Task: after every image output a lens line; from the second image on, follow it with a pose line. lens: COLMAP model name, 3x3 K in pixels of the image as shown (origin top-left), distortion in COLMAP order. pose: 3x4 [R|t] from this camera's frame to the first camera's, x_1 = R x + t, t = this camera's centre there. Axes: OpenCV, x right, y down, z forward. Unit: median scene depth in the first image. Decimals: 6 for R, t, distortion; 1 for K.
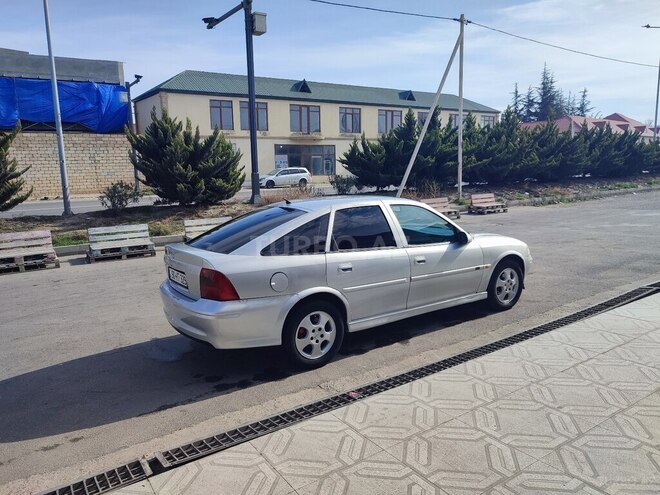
lens RADIAL K [[477.0, 0, 330.0], [0, 477.0, 247.5], [0, 0, 1]] dist [0.022688, -0.014044]
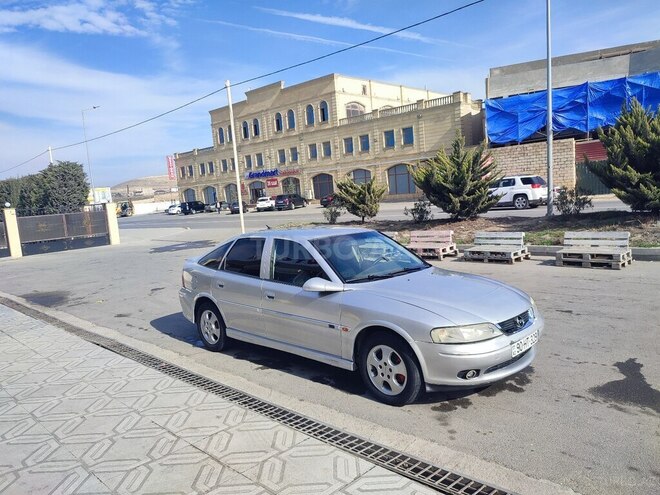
lens RADIAL K [[477.0, 0, 330.0], [0, 477.0, 247.5], [0, 0, 1]] dist [0.022688, -0.014044]
pose [[0.197765, 0.111234, -0.973918, 1.008768], [-0.086966, 0.991614, 0.095596, -0.154436], [0.976384, 0.065792, 0.205780, 0.766922]]
